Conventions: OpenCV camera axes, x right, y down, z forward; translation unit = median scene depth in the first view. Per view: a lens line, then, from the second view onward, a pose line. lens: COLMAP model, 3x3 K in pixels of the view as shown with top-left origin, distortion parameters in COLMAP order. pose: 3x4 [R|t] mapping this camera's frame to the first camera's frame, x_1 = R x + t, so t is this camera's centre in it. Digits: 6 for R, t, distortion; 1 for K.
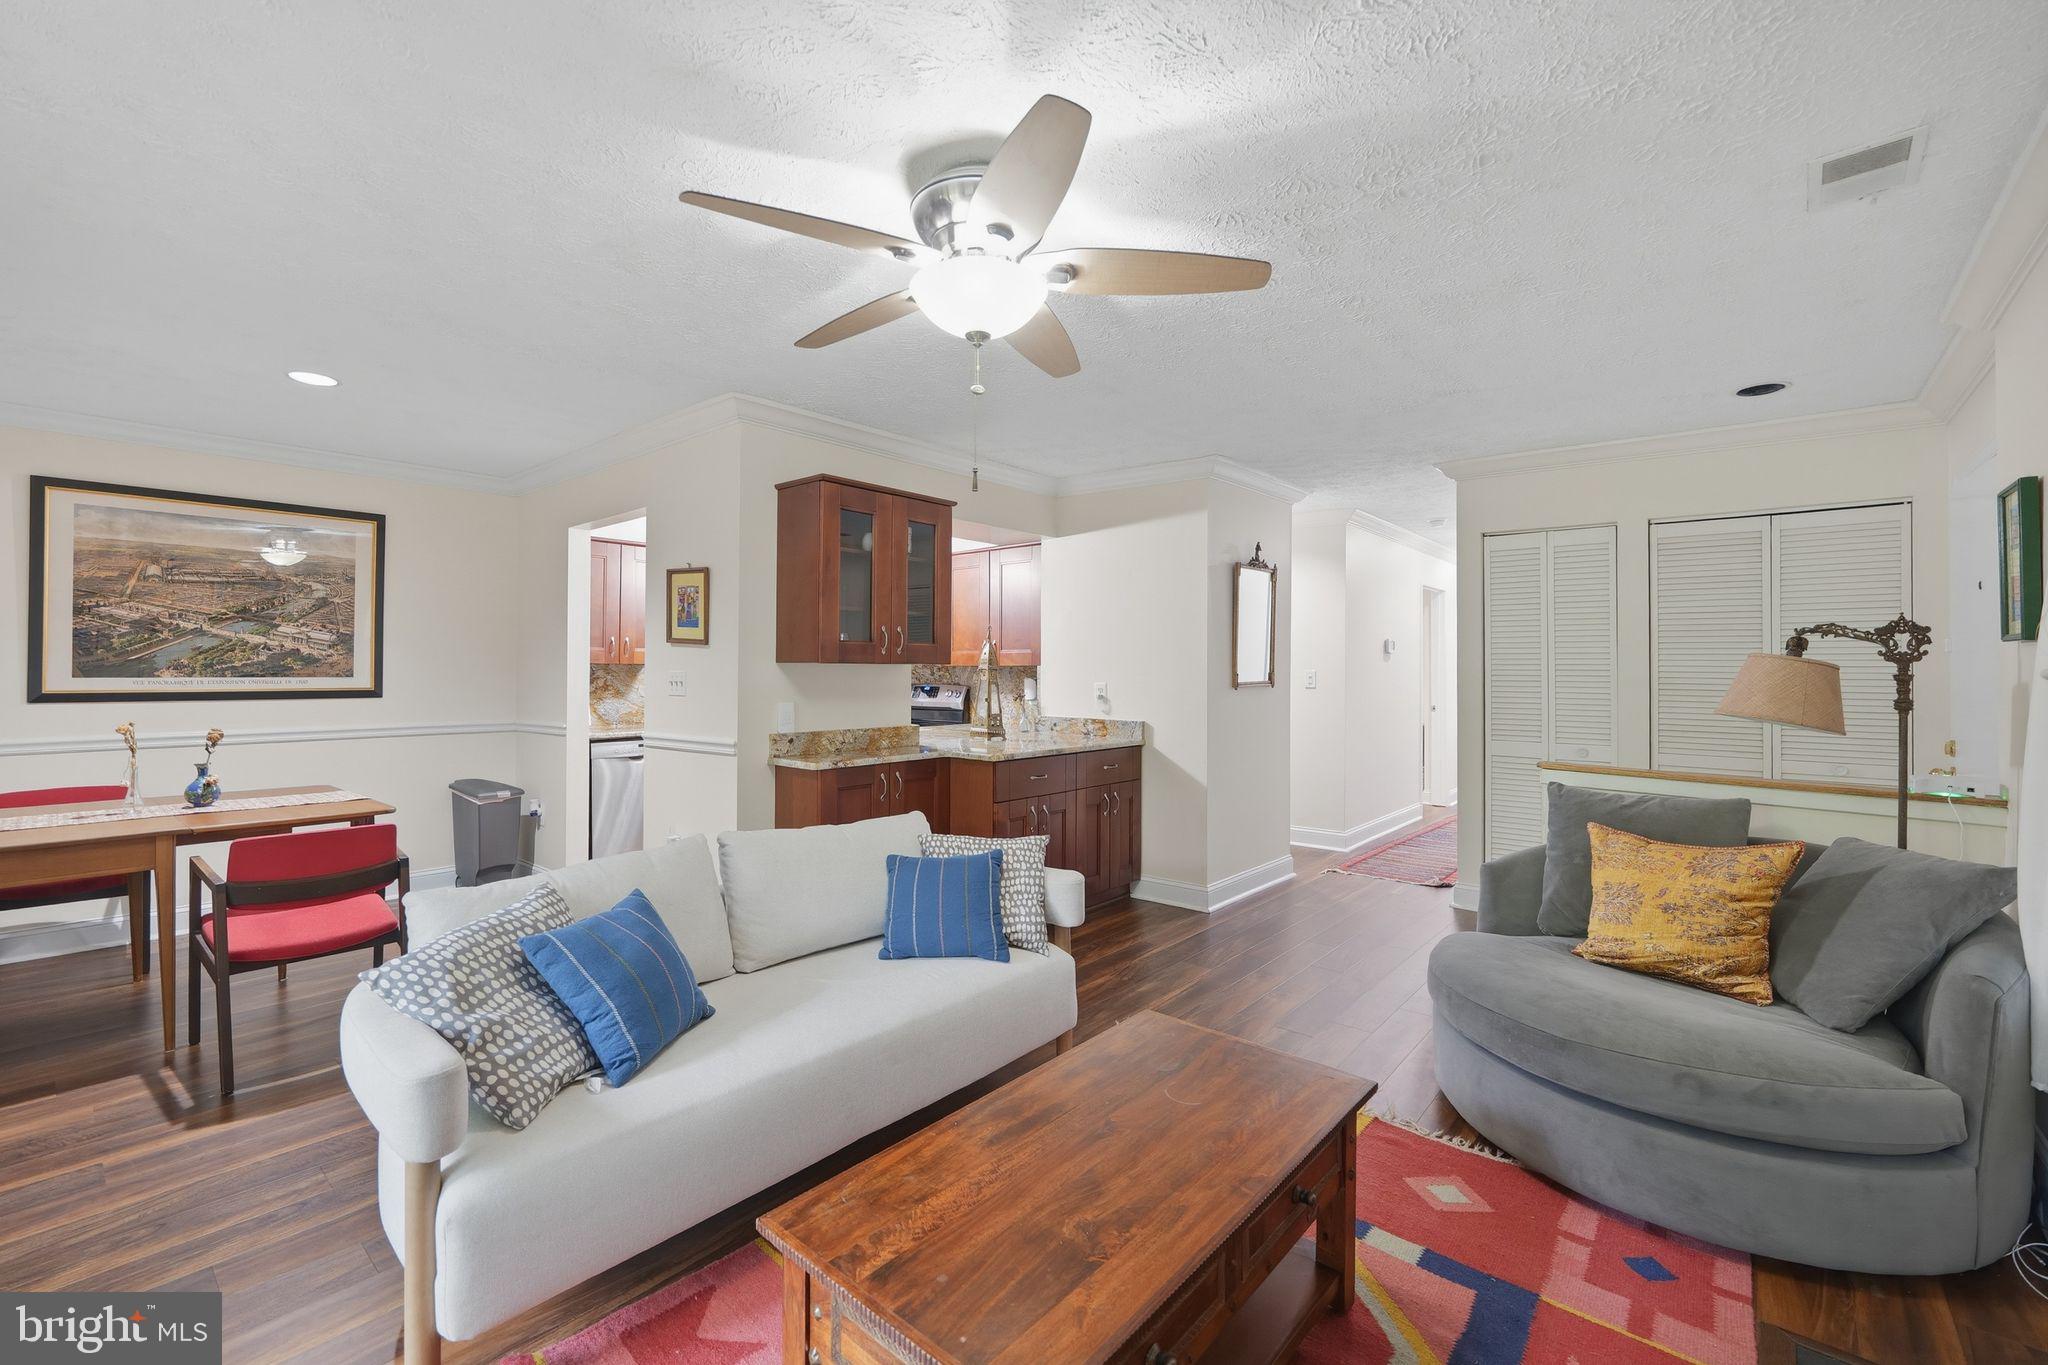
lens RADIAL K [[860.8, 0, 1007.8], [0, 860.8, 666.6], [0, 0, 1]] dist [-0.012945, 0.001690]
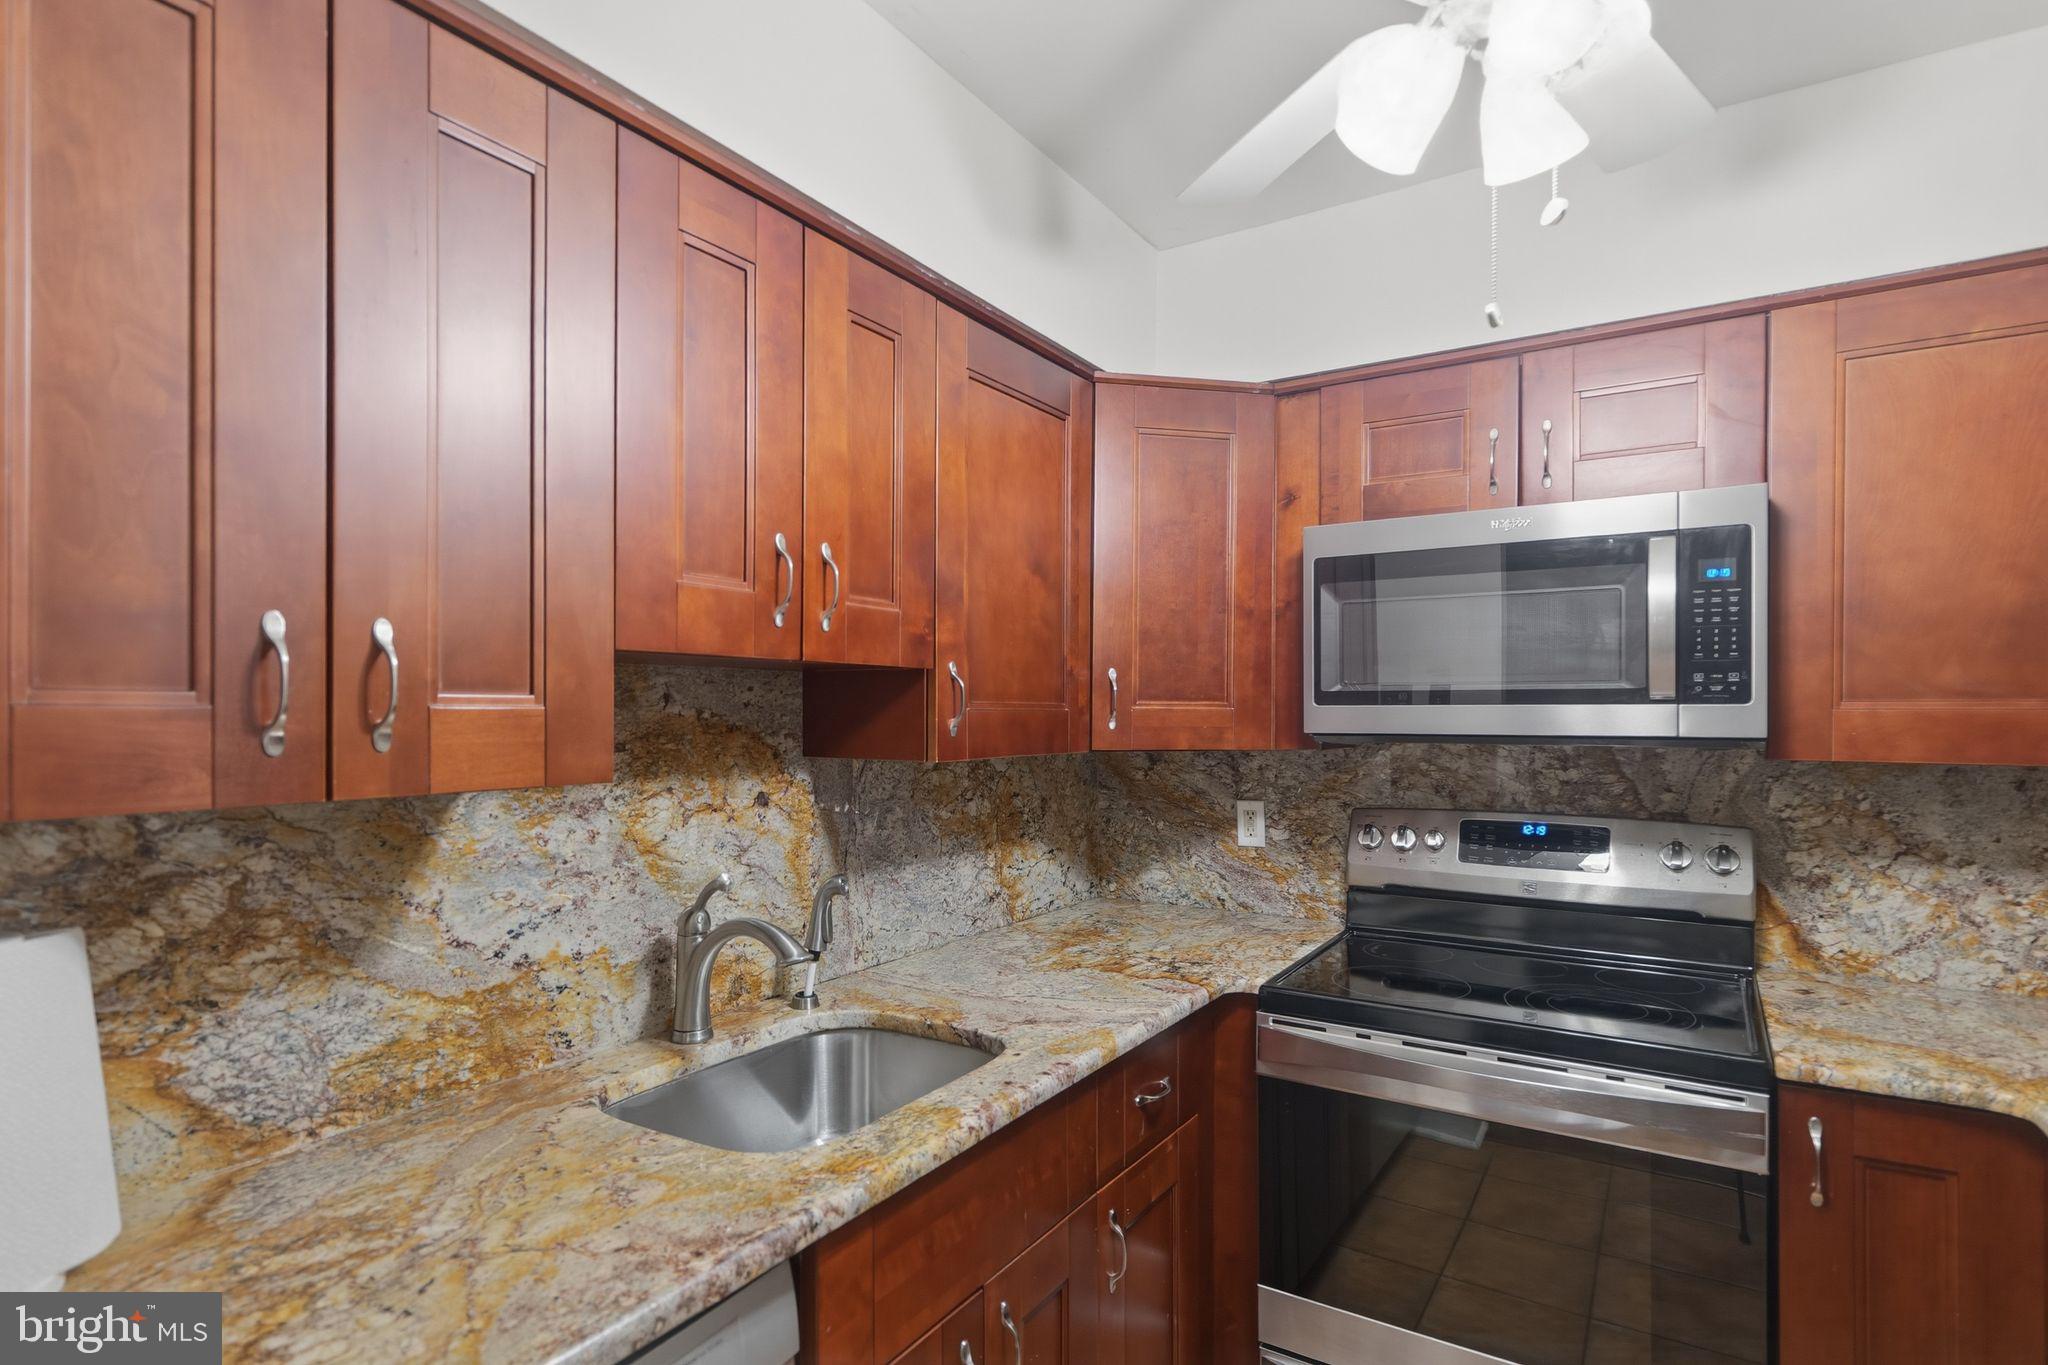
lens RADIAL K [[1054.6, 0, 1019.0], [0, 1054.6, 712.5], [0, 0, 1]] dist [0.006519, -0.001412]
pose [[0.988574, -0.003726, 0.150688, -0.499083], [0.002466, 0.999960, 0.008547, -0.026339], [-0.150714, -0.008078, 0.988544, 1.107566]]
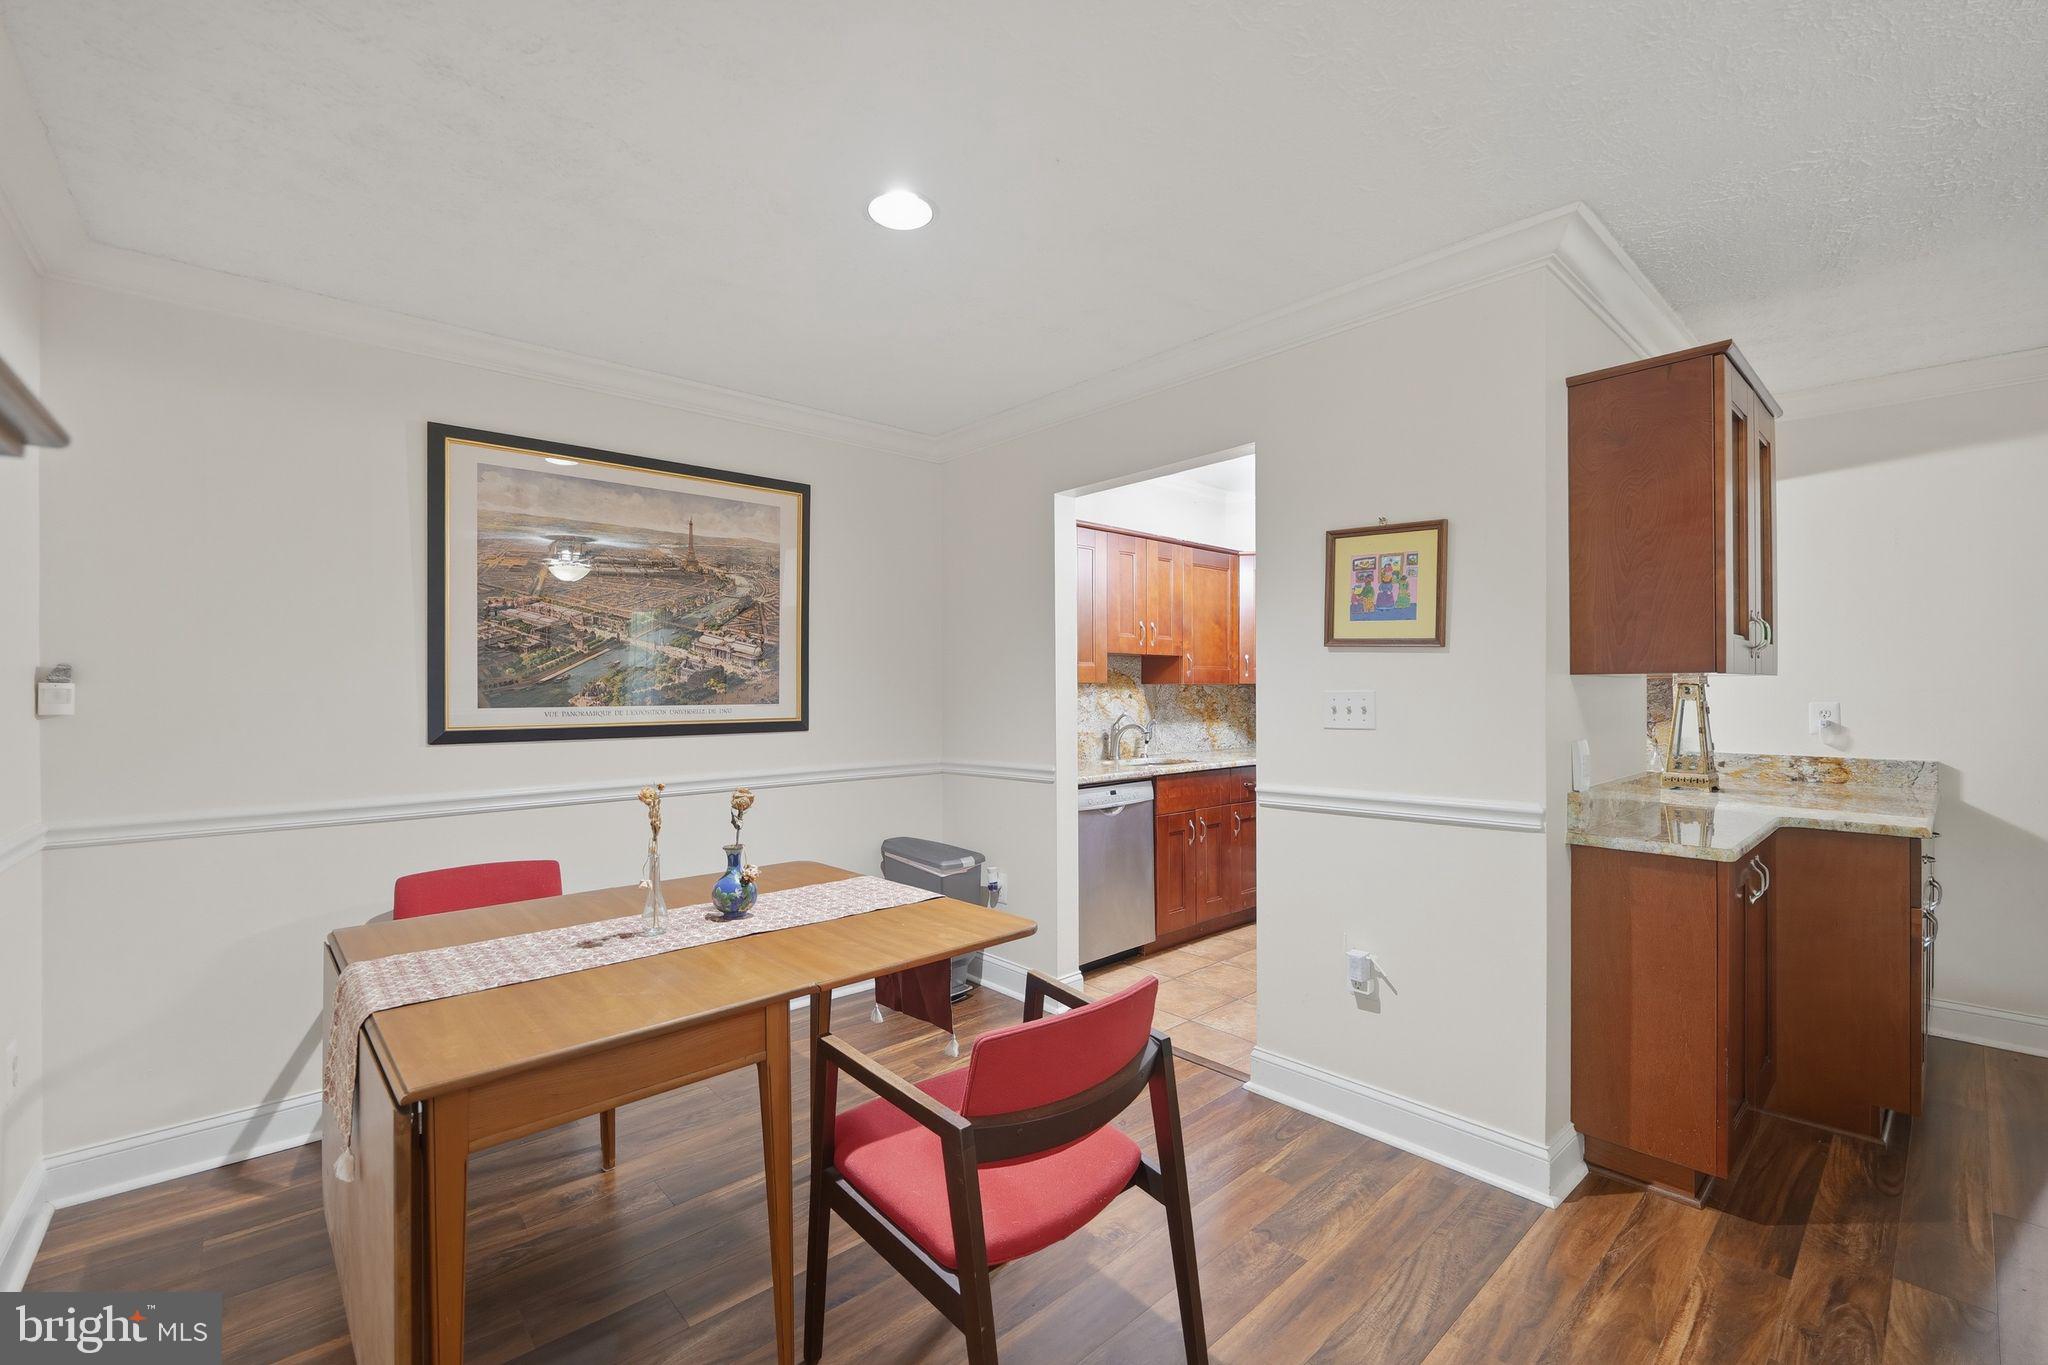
lens RADIAL K [[860.8, 0, 1012.9], [0, 860.8, 691.1], [0, 0, 1]] dist [-0.012945, 0.001690]
pose [[0.991385, -0.010077, -0.130590, -0.545408], [0.010681, 0.999935, 0.003923, 0.000652], [0.130542, -0.005284, 0.991429, 0.336341]]
